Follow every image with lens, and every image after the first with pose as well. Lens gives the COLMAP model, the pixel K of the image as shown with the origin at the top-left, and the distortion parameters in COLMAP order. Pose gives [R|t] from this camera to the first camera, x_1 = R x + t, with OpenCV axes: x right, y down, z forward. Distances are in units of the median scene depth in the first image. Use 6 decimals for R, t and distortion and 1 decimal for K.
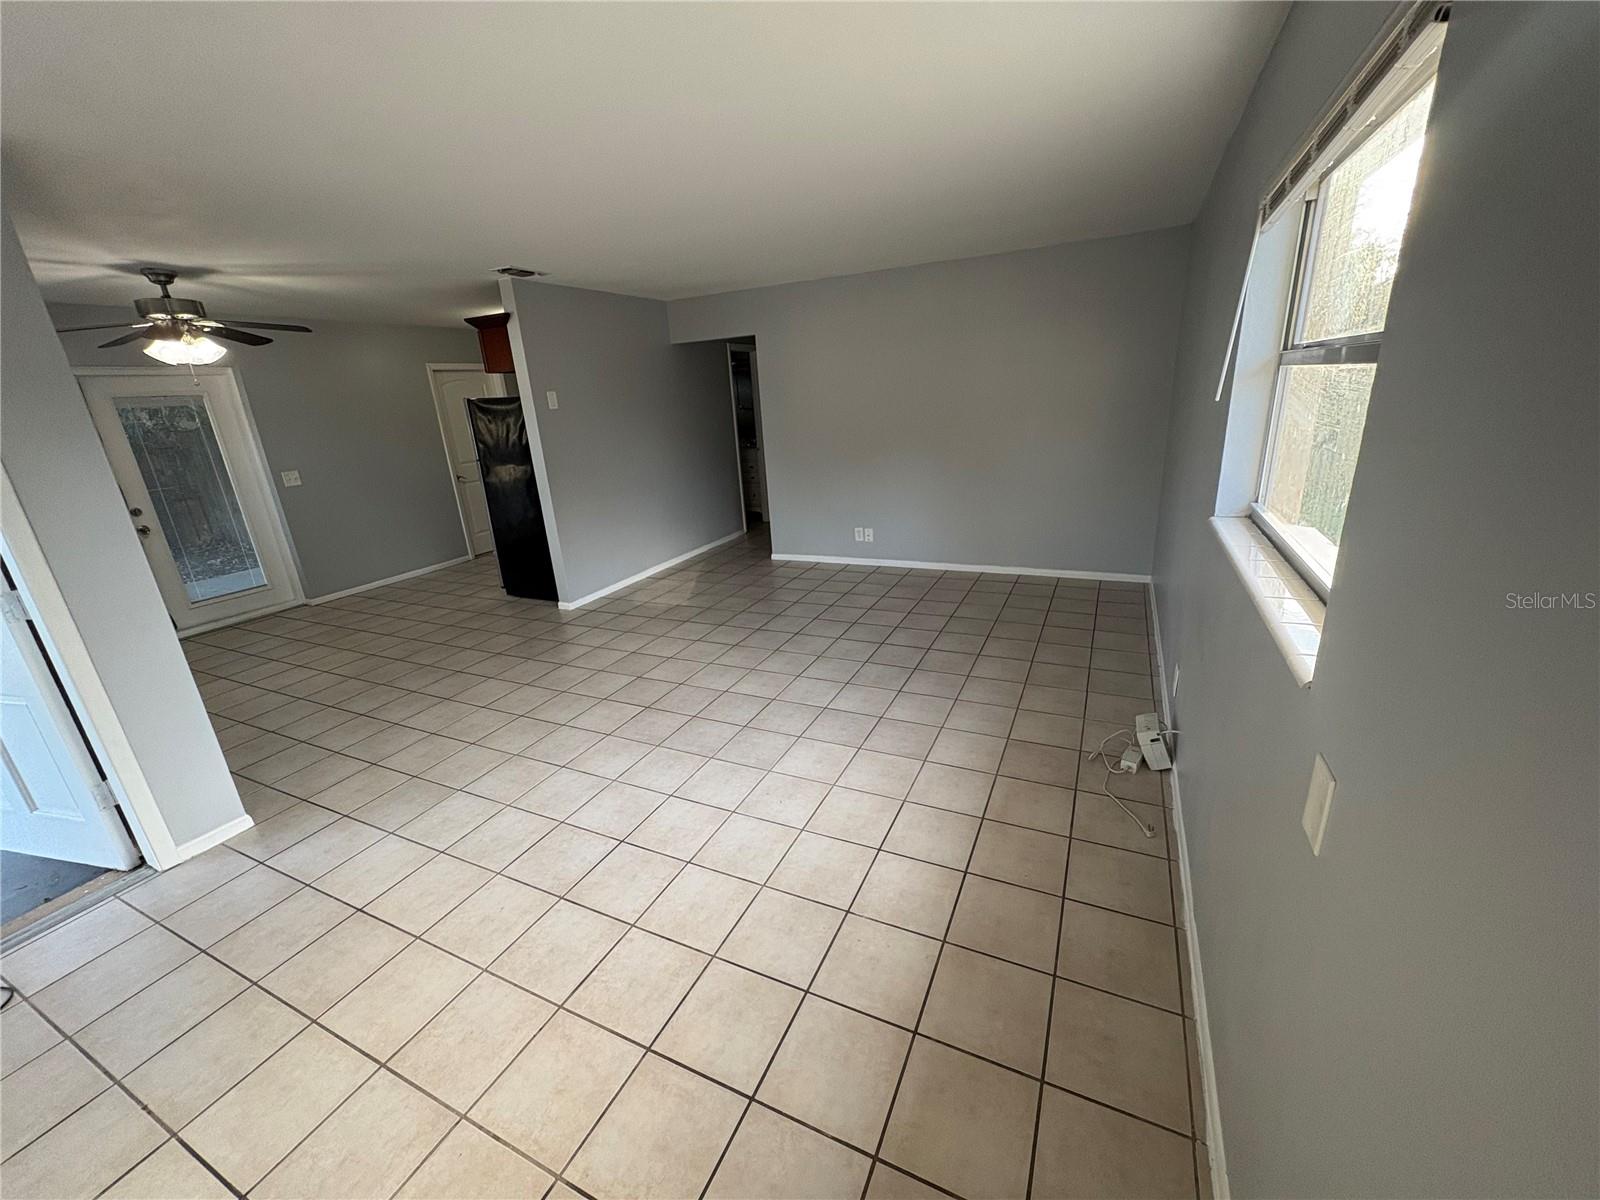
lens RADIAL K [[641.4, 0, 800.0], [0, 641.4, 600.0], [0, 0, 1]] dist [0.002591, 0.000022]
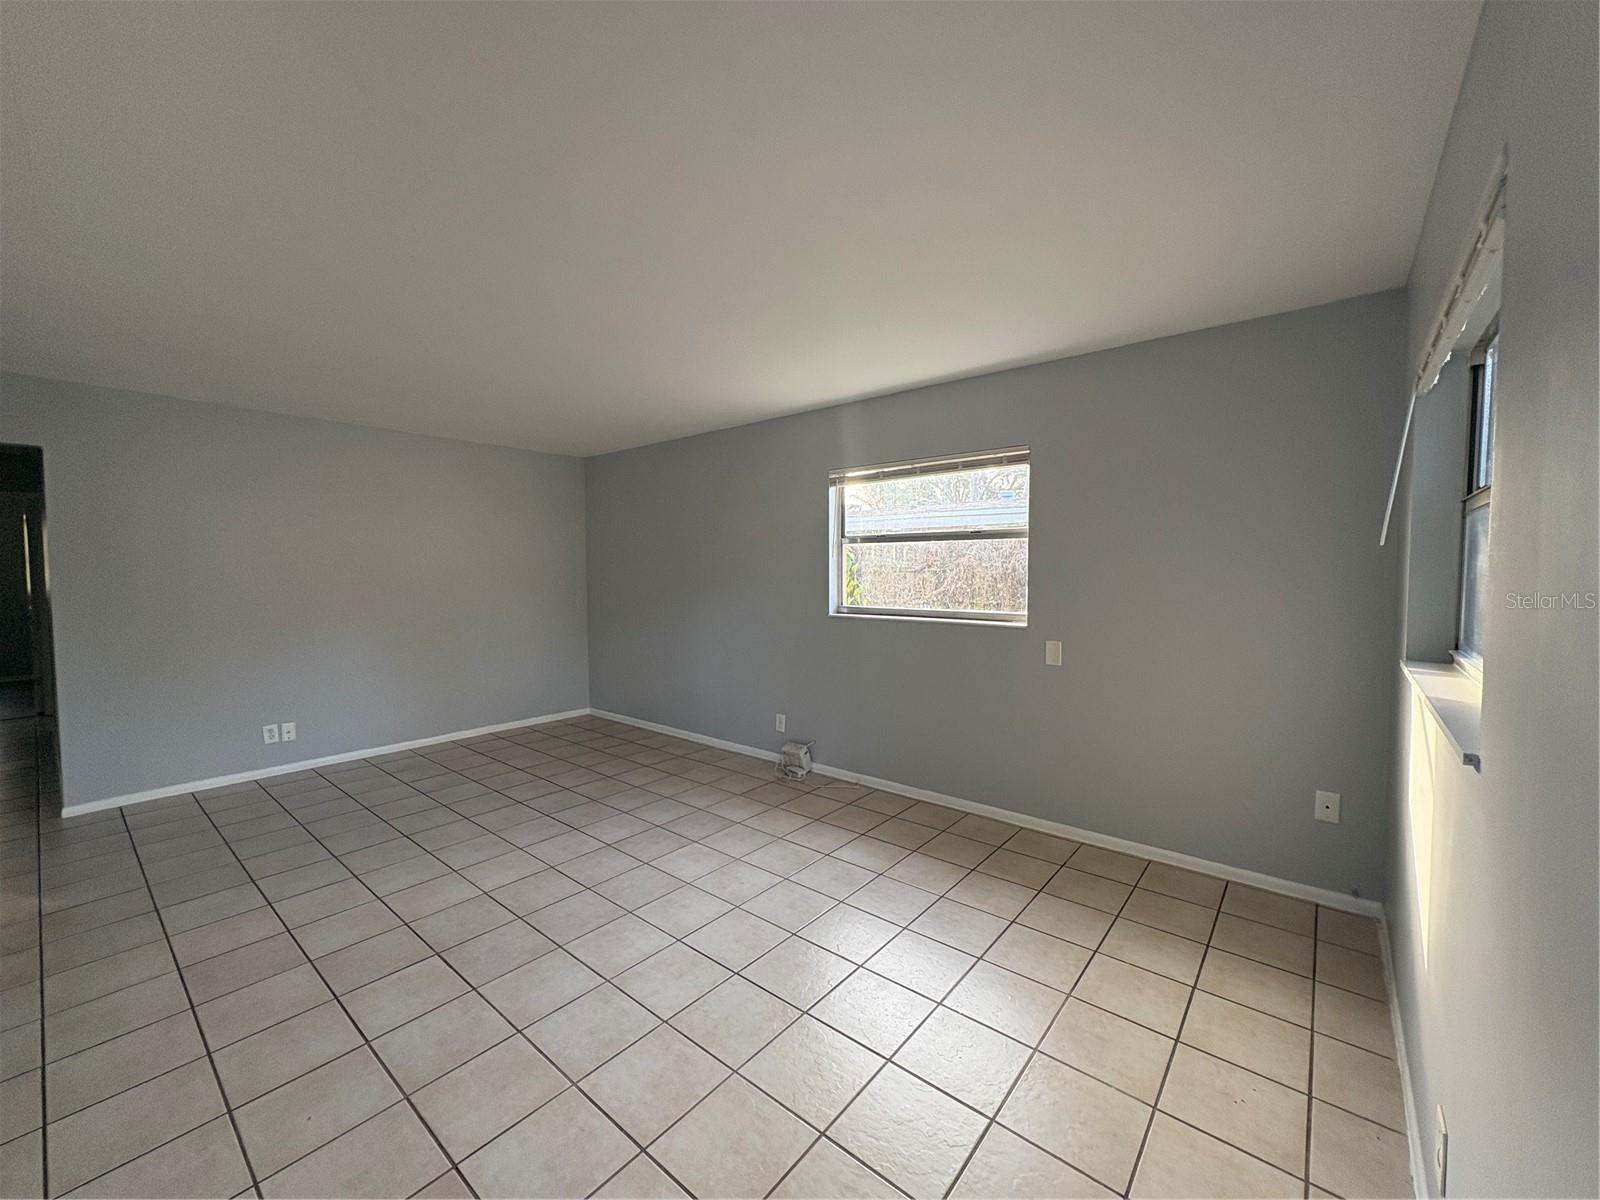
lens RADIAL K [[641.4, 0, 800.0], [0, 641.4, 600.0], [0, 0, 1]] dist [0.002591, 0.000022]
pose [[0.242300, 0.011989, 0.970127, -0.828171], [0.289743, 0.953398, -0.084148, -0.019291], [-0.925927, 0.301476, 0.227535, 0.395378]]
